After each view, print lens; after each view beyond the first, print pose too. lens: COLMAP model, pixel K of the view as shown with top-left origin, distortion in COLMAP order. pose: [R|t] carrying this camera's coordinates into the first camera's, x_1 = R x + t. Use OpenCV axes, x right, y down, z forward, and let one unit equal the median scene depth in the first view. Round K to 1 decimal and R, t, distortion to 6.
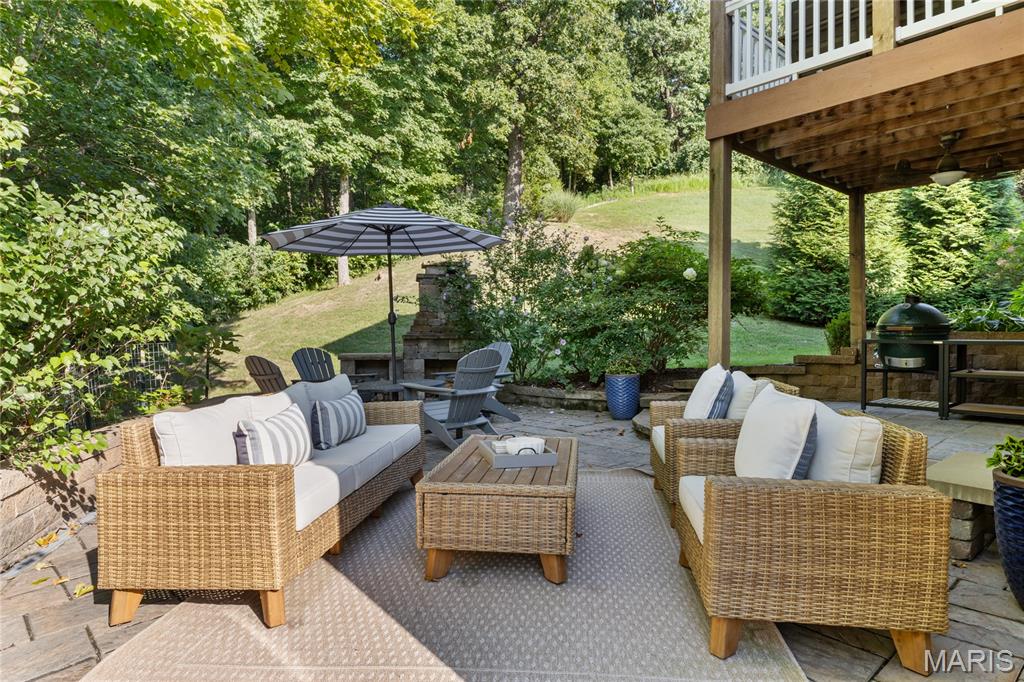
lens RADIAL K [[625.5, 0, 512.0], [0, 625.5, 341.0], [0, 0, 1]] dist [-0.002645, 0.001353]
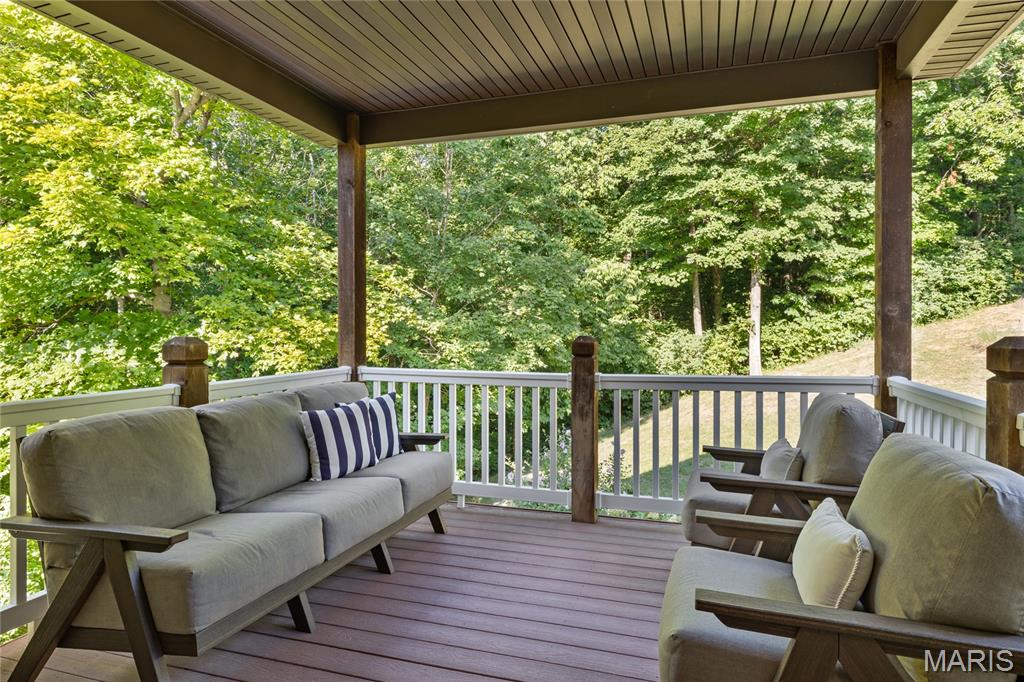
lens RADIAL K [[590.2, 0, 516.1], [0, 590.2, 339.3], [0, 0, 1]] dist [0.000717, 0.001533]
pose [[0.496527, 0.021289, -0.867760, 0.453374], [-0.000844, 0.999711, 0.024043, -0.242981], [0.868021, -0.011206, 0.496401, 0.333714]]
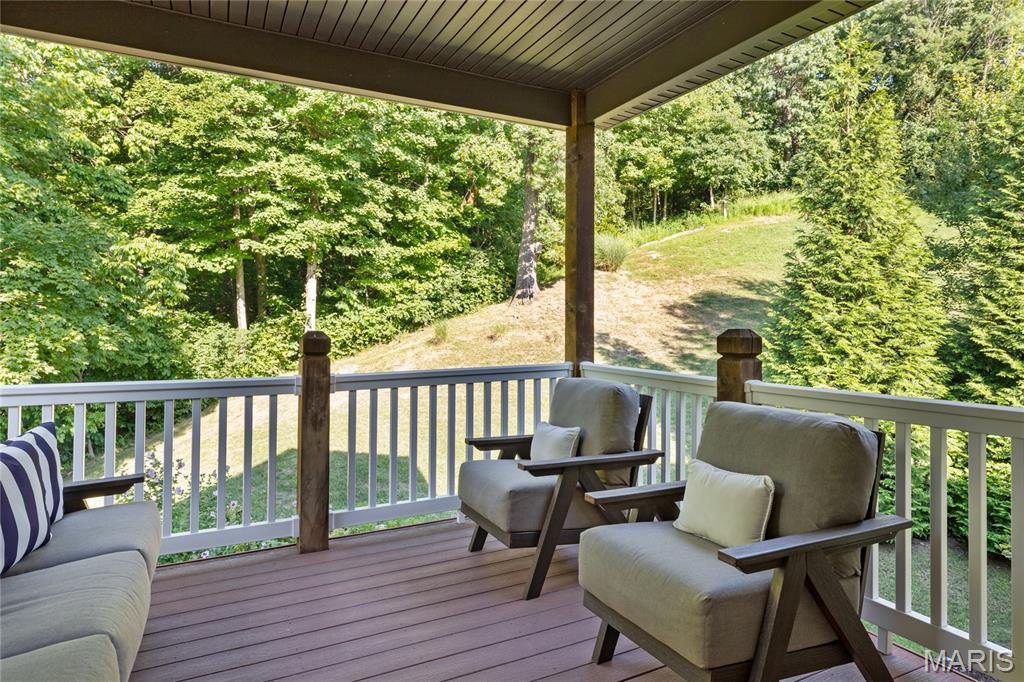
lens RADIAL K [[616.7, 0, 524.1], [0, 616.7, 316.7], [0, 0, 1]] dist [-0.004351, -0.000229]
pose [[0.968781, 0.006209, -0.247840, 0.359480], [-0.007950, 0.999950, -0.006023, -0.242674], [0.247791, 0.007805, 0.968782, 0.273900]]
